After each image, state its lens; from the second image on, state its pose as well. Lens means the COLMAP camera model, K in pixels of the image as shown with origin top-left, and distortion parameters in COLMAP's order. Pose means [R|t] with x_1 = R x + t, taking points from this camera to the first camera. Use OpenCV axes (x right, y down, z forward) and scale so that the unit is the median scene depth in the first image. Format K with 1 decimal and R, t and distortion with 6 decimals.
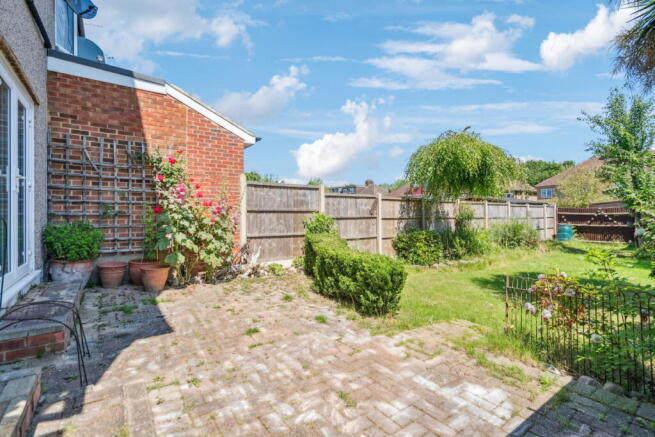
lens RADIAL K [[301.5, 0, 325.8], [0, 301.5, 211.8], [0, 0, 1]] dist [-0.000178, 0.000528]
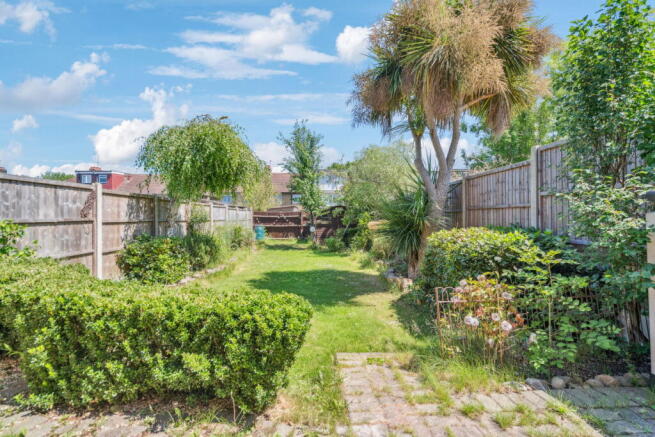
lens RADIAL K [[301.5, 0, 325.8], [0, 301.5, 211.8], [0, 0, 1]] dist [-0.000178, 0.000528]
pose [[0.560660, 0.014527, 0.827919, -0.080981], [-0.006359, 0.999892, -0.013239, 0.004009], [-0.828022, 0.002158, 0.560692, 0.242994]]
